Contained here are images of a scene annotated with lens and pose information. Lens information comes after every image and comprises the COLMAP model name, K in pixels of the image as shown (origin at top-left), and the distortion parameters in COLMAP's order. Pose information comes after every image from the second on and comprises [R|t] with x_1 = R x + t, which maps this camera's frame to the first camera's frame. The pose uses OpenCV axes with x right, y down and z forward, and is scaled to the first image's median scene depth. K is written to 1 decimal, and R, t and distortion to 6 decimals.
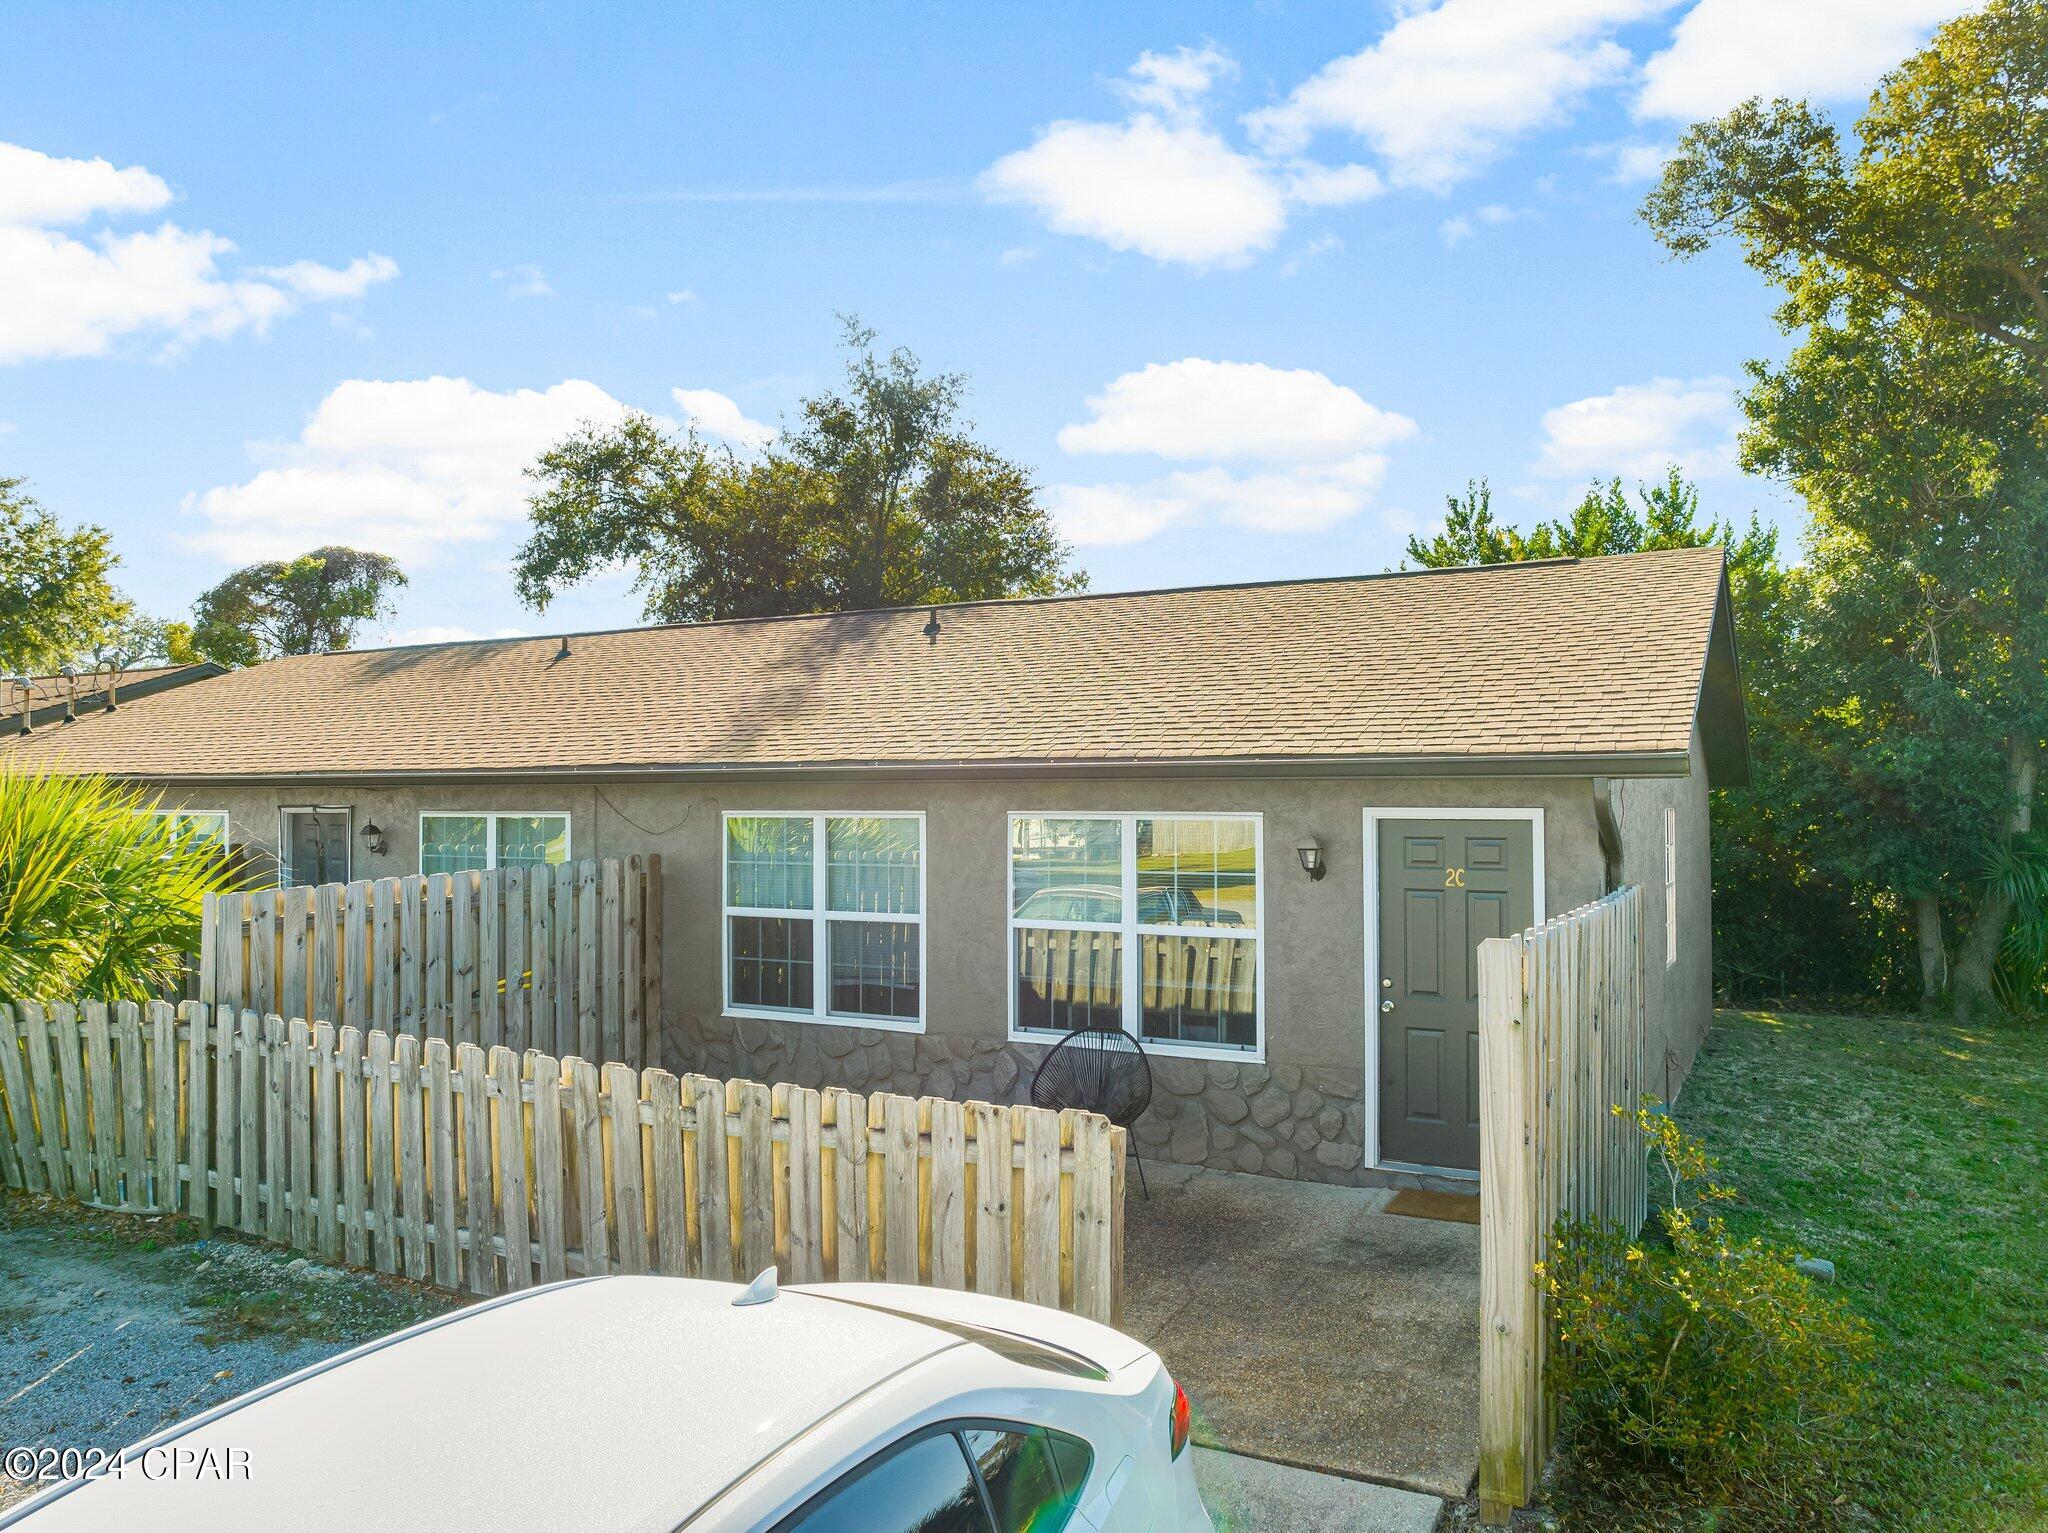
lens RADIAL K [[1444.1, 0, 1032.0], [0, 1444.1, 771.2], [0, 0, 1]] dist [-0.034365, 0.006334]
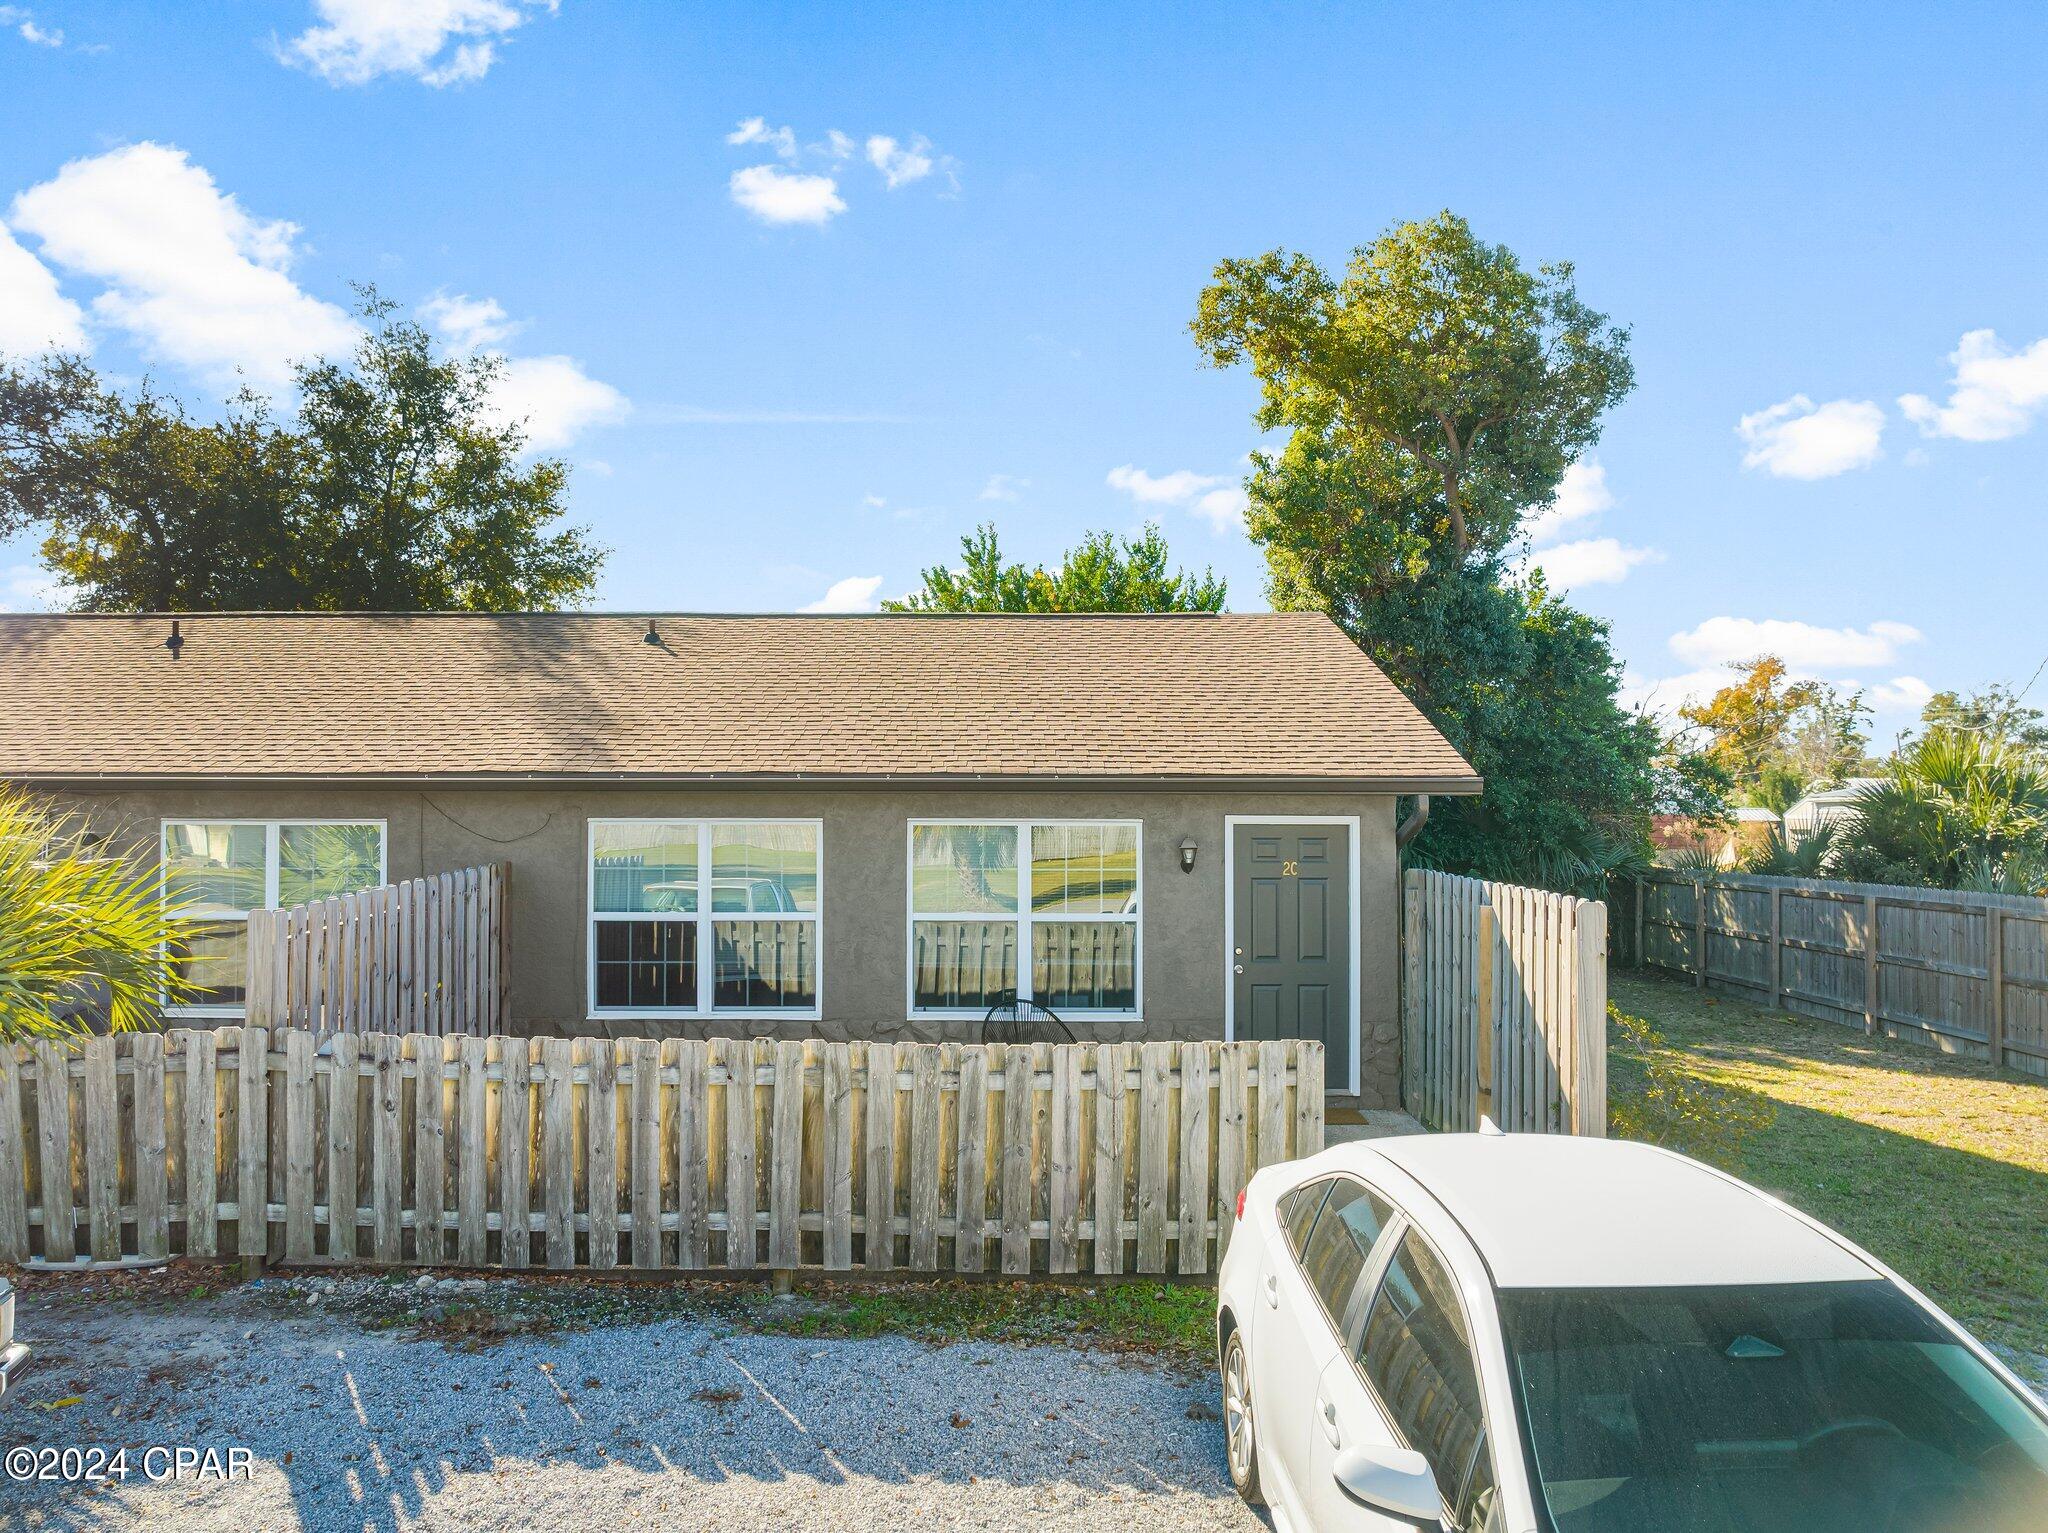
lens RADIAL K [[1455.9, 0, 1027.8], [0, 1455.9, 769.4], [0, 0, 1]] dist [-0.027484, -0.008880]
pose [[0.885900, 0.012117, 0.463717, -0.396255], [-0.011850, 0.999924, -0.003490, -0.006979], [-0.463724, -0.002404, 0.885976, -0.052108]]
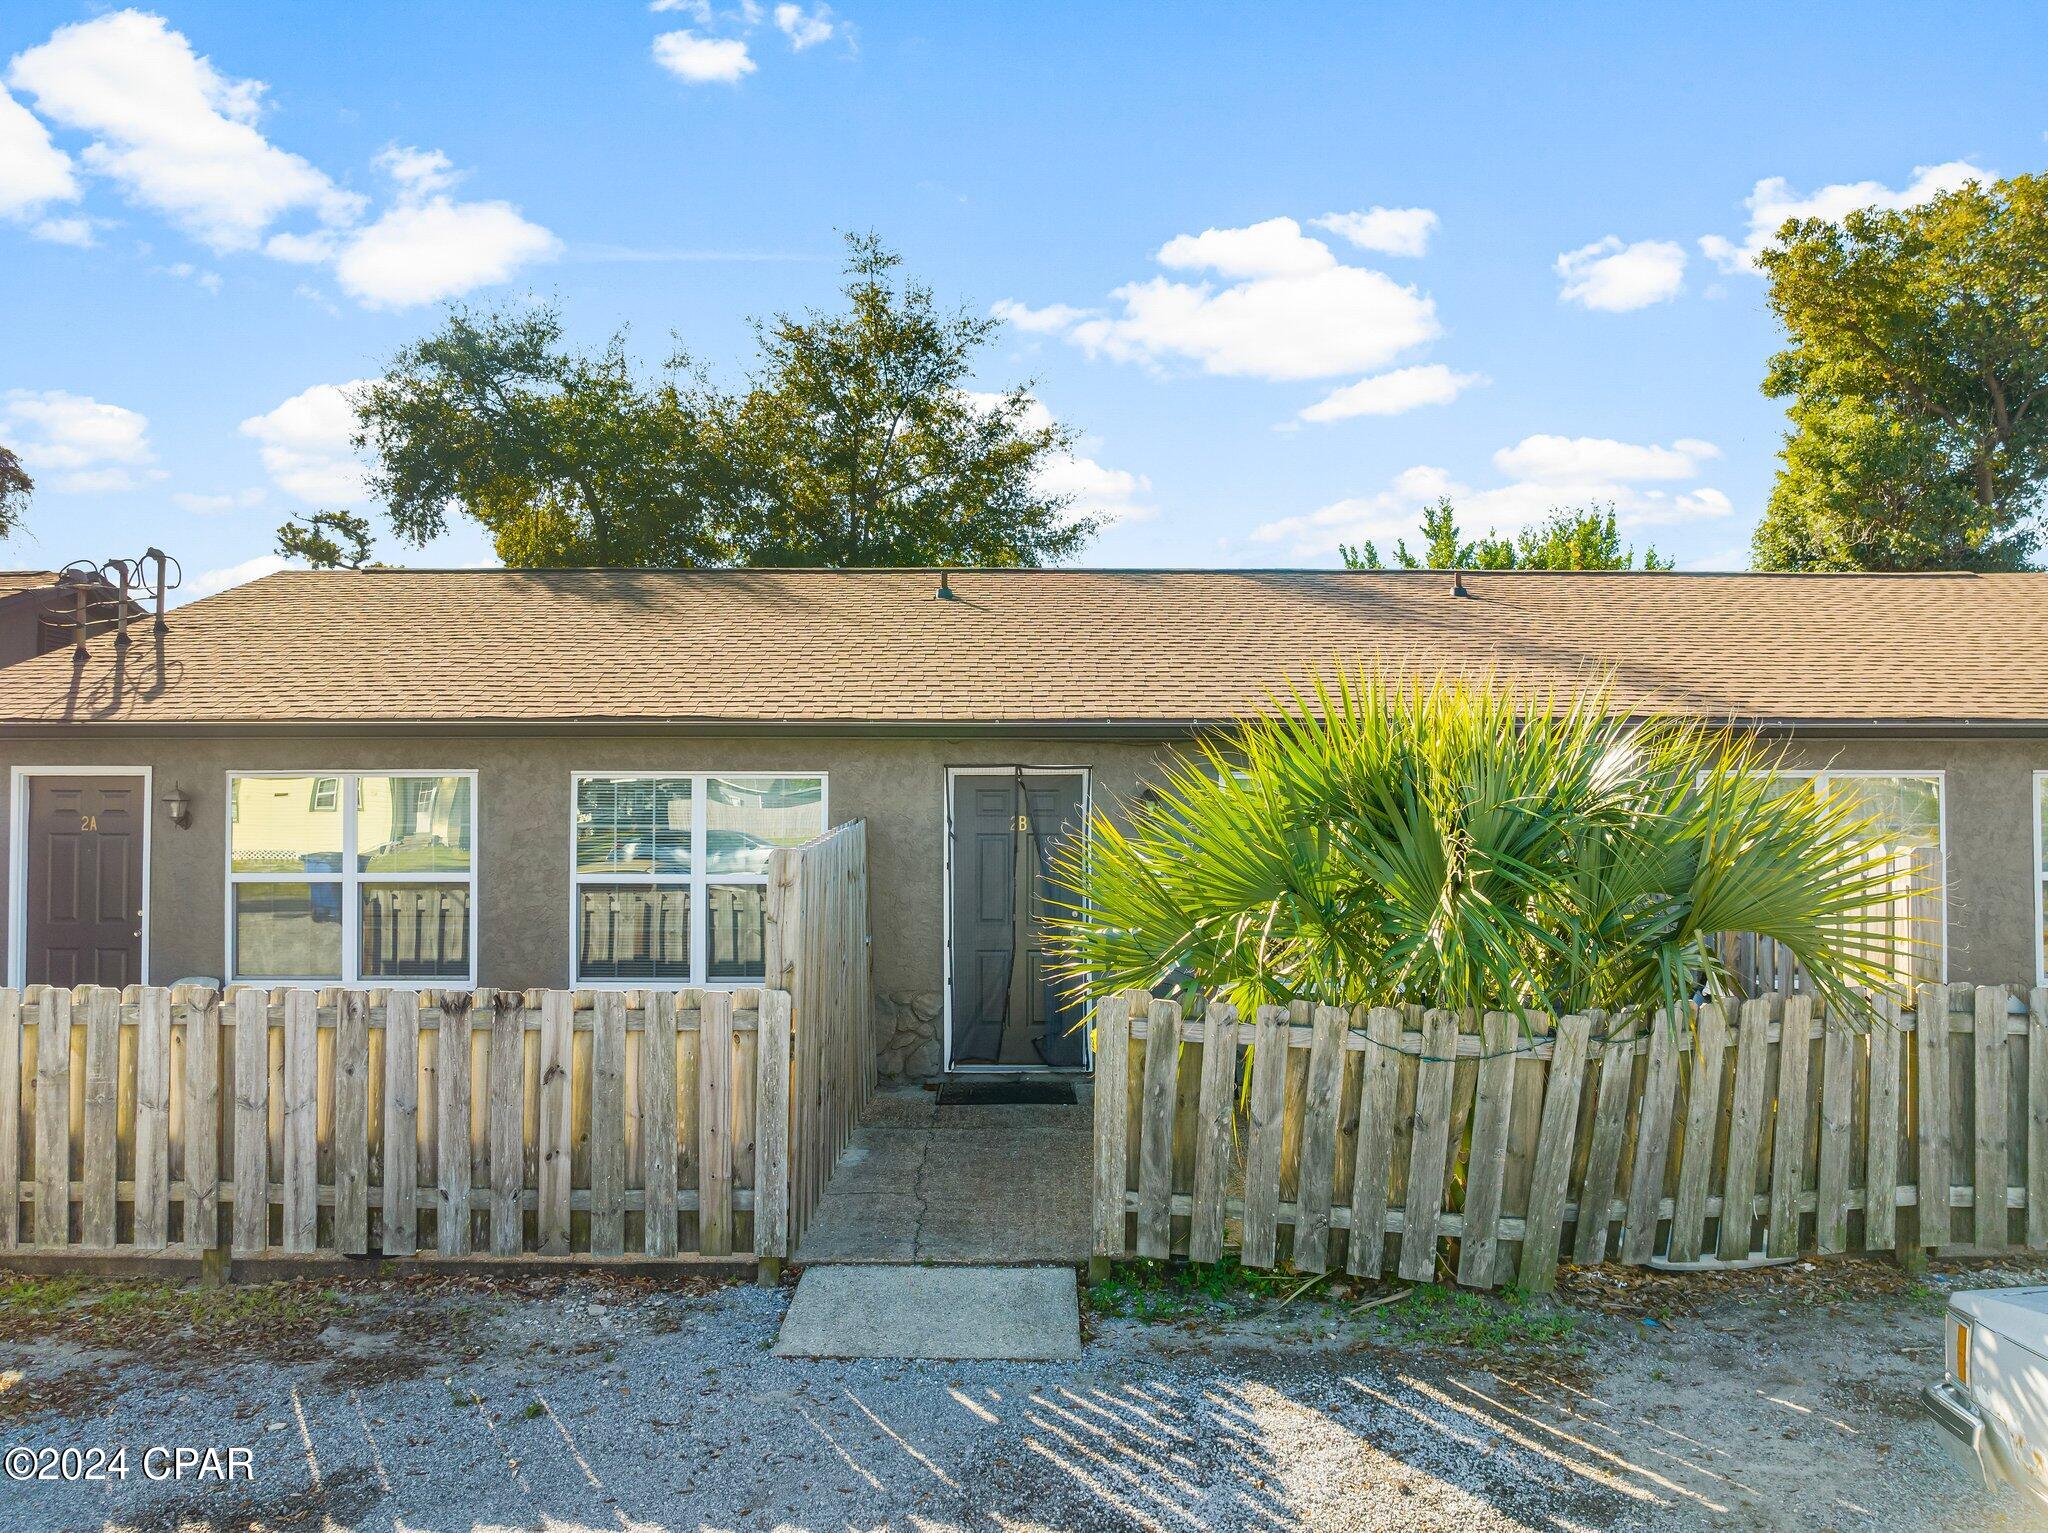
lens RADIAL K [[1451.4, 0, 1030.9], [0, 1451.4, 761.8], [0, 0, 1]] dist [-0.034892, -0.000339]
pose [[0.885039, 0.016020, 0.465241, -0.981016], [-0.011874, 0.999859, -0.011841, 0.035833], [-0.465365, 0.004955, 0.885105, 0.357070]]
